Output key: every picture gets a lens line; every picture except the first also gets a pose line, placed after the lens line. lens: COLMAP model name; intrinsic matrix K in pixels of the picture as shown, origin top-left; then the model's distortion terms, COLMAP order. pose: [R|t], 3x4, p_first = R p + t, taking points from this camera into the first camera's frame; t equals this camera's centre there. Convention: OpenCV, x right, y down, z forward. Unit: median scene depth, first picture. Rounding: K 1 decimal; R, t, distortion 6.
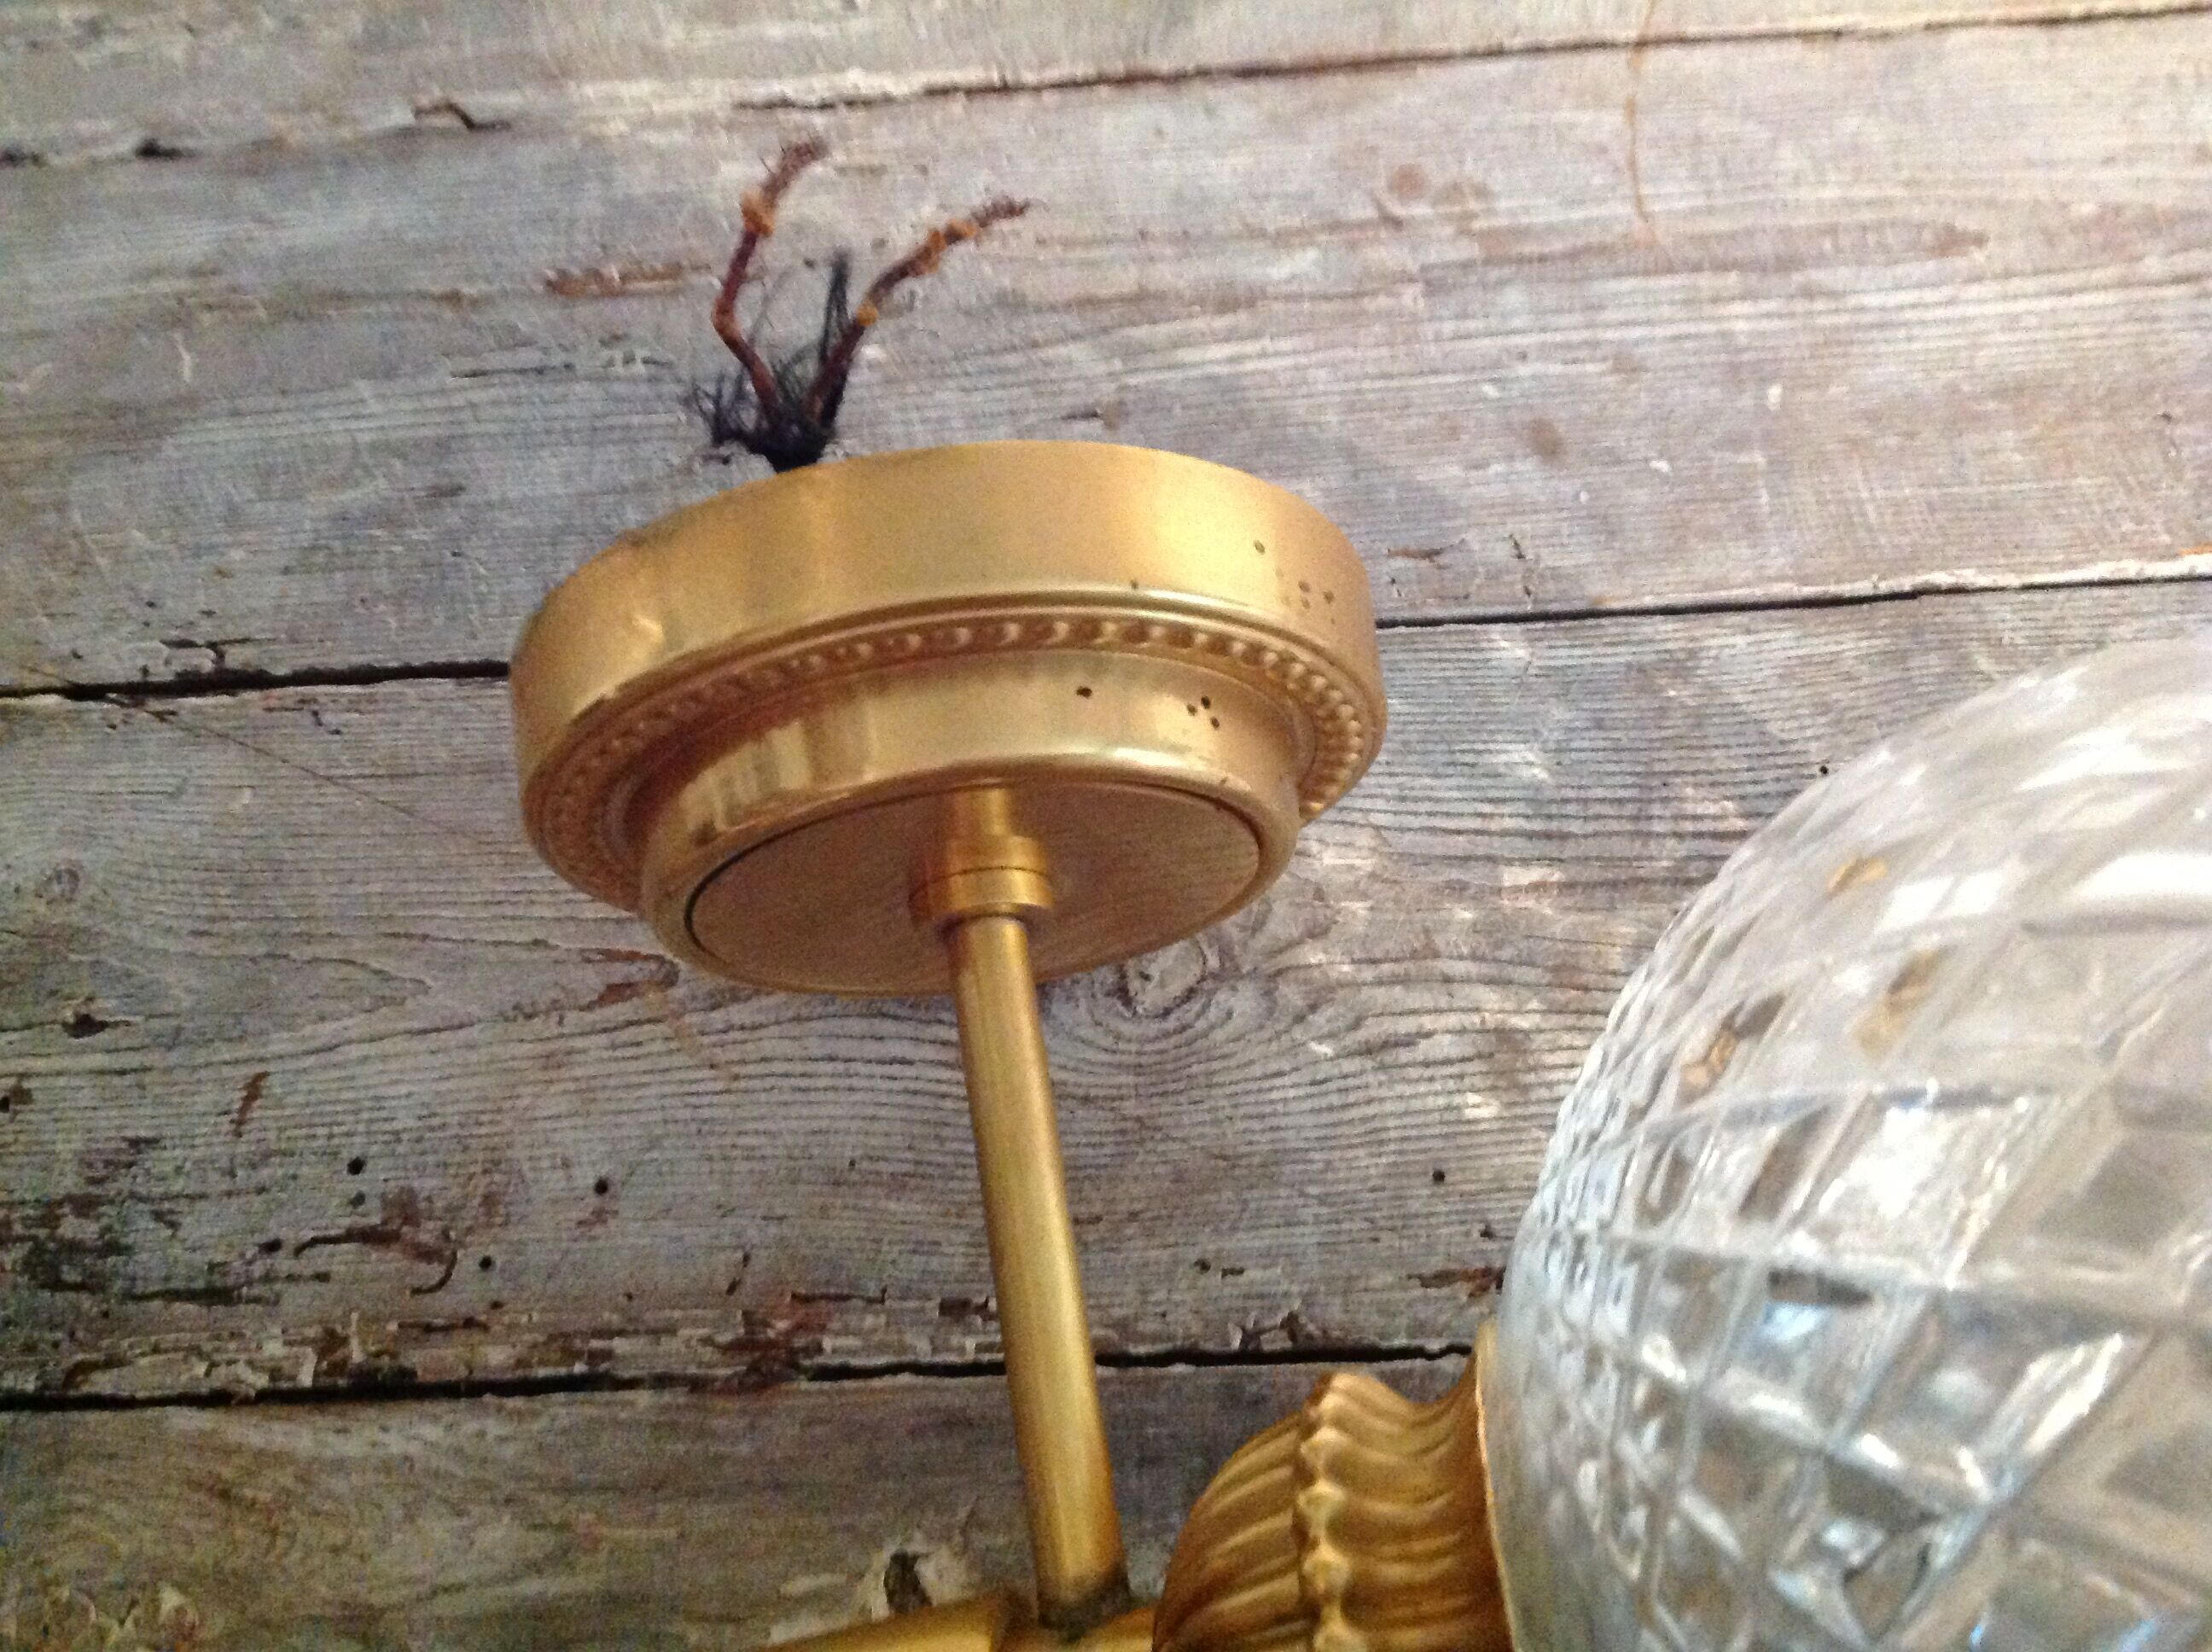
lens RADIAL K [[2258.4, 0, 1097.8], [0, 2258.4, 800.2], [0, 0, 1]] dist [0.159777, -0.469187]
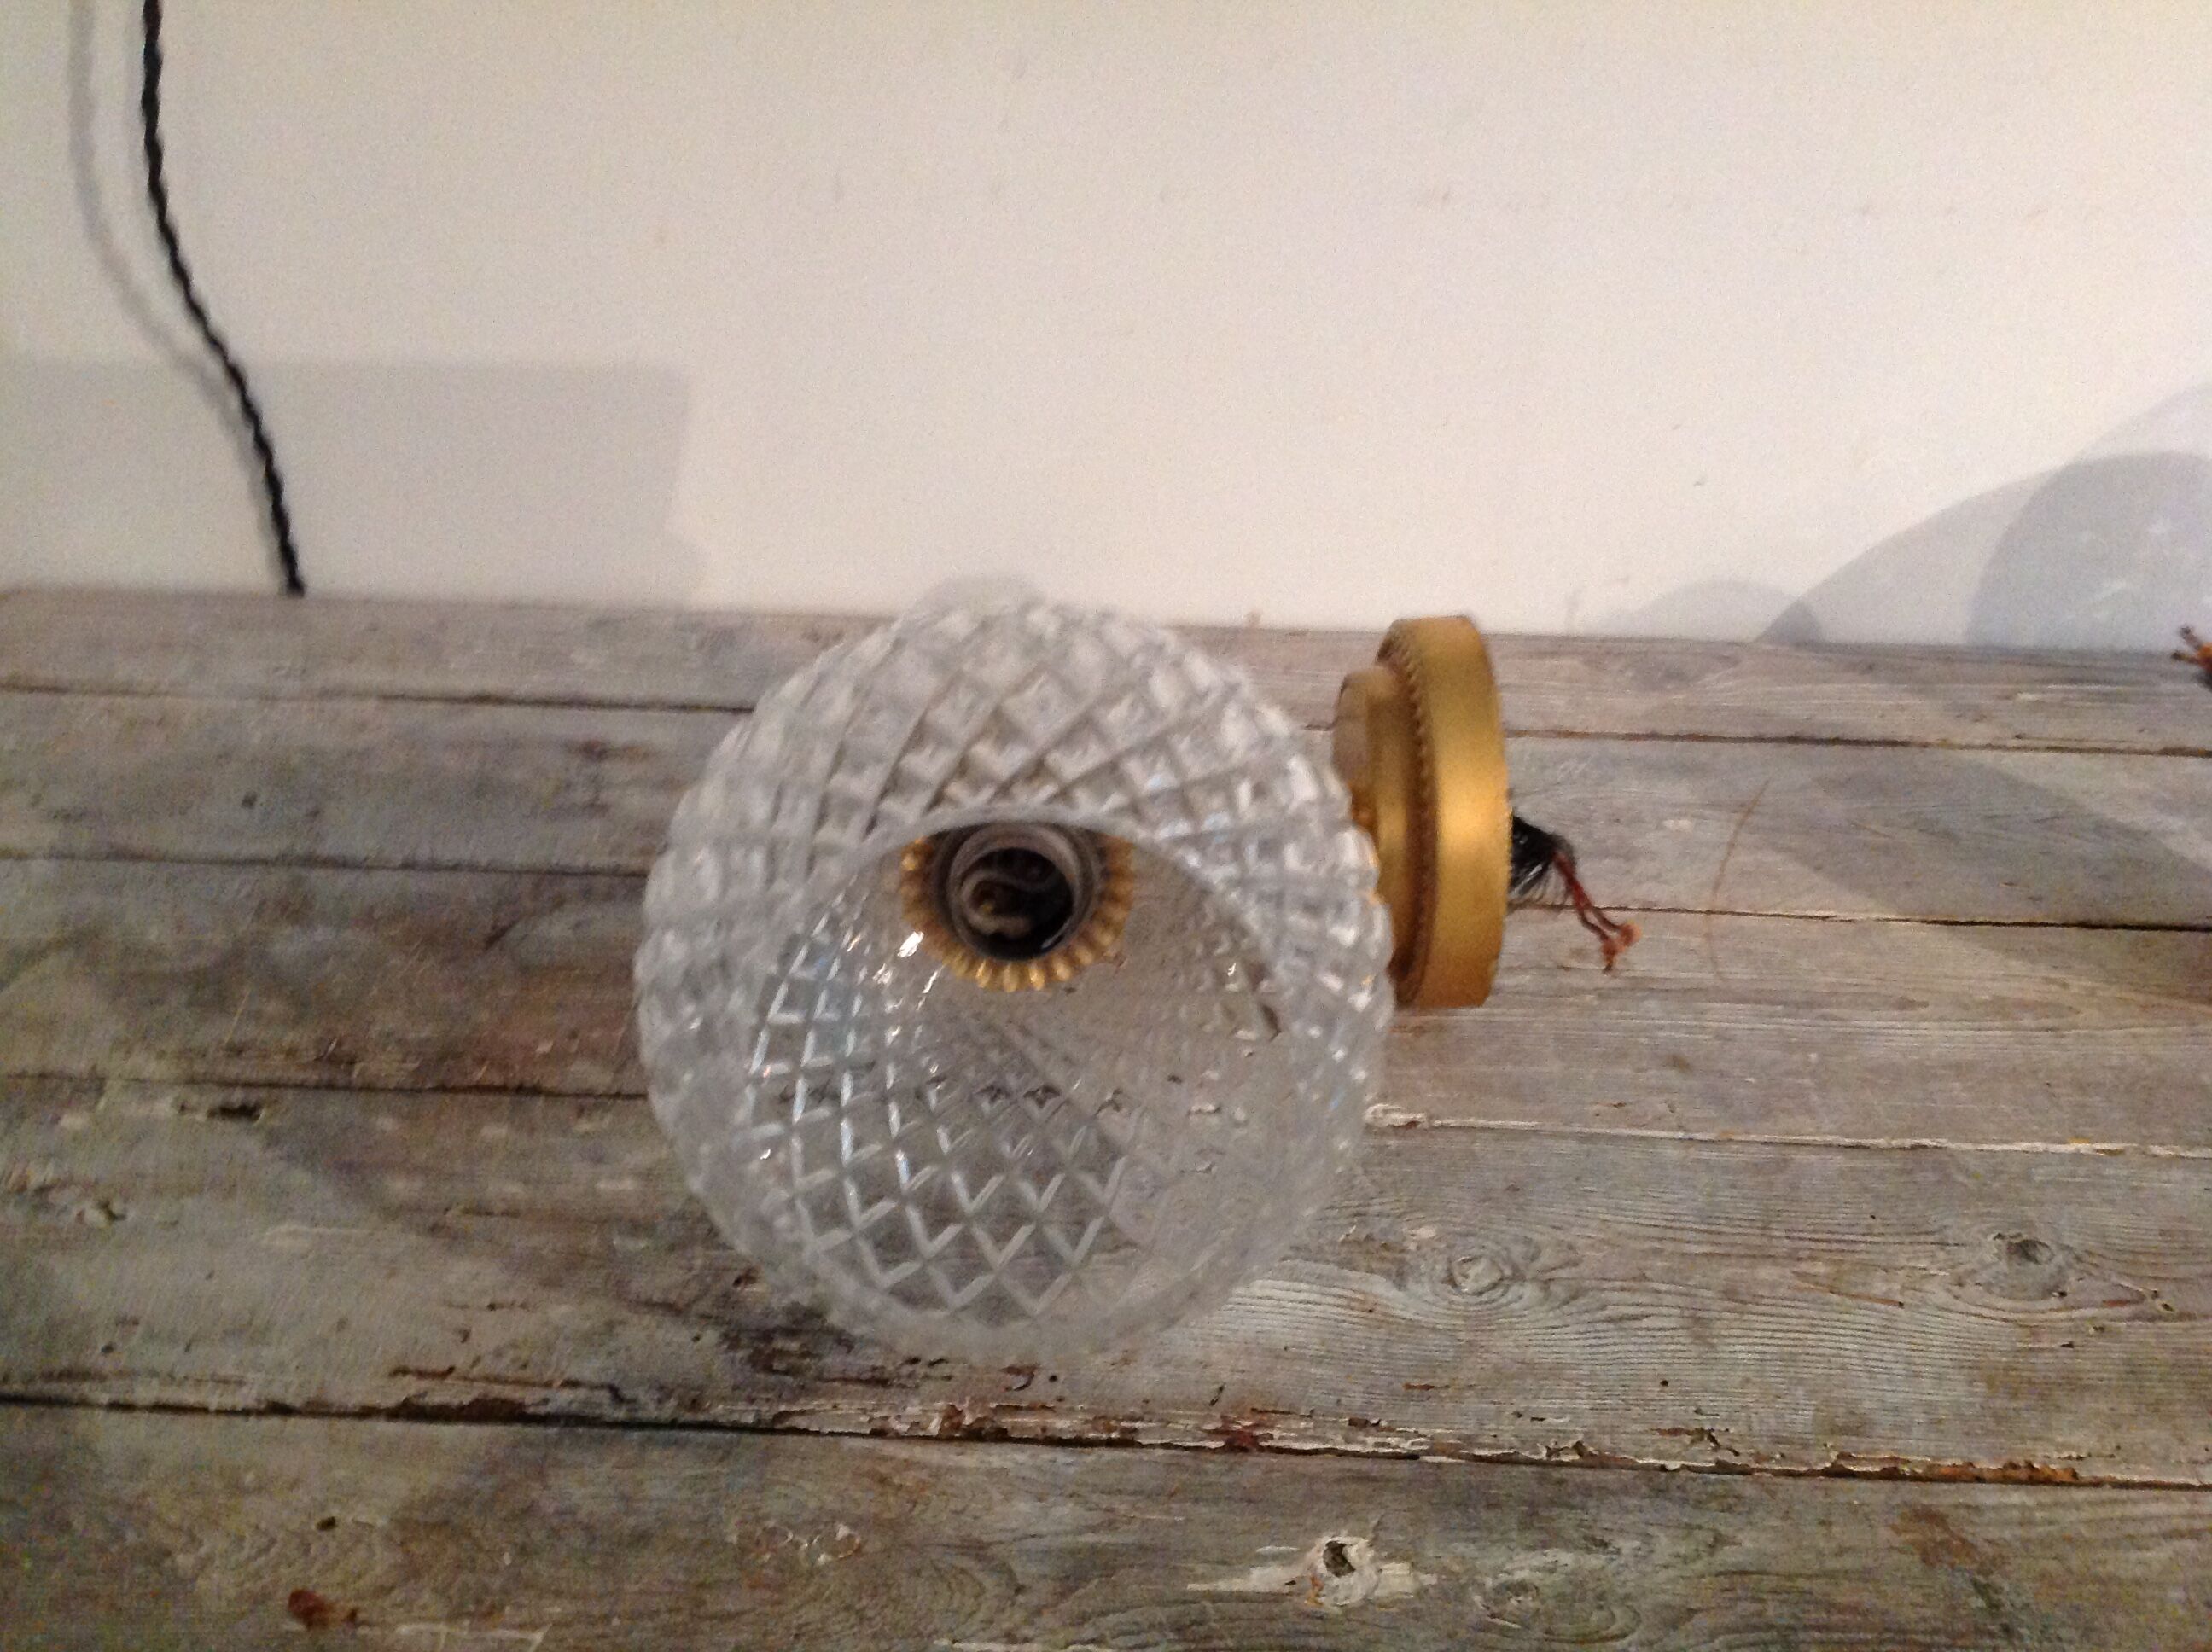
lens RADIAL K [[2117.3, 0, 1114.8], [0, 2117.3, 824.3], [0, 0, 1]] dist [0.128109, -0.308245]
pose [[0.994193, 0.107462, -0.005699, -0.250343], [-0.090863, 0.809891, -0.579499, 0.714146], [-0.057658, 0.576652, 0.814953, -0.395503]]
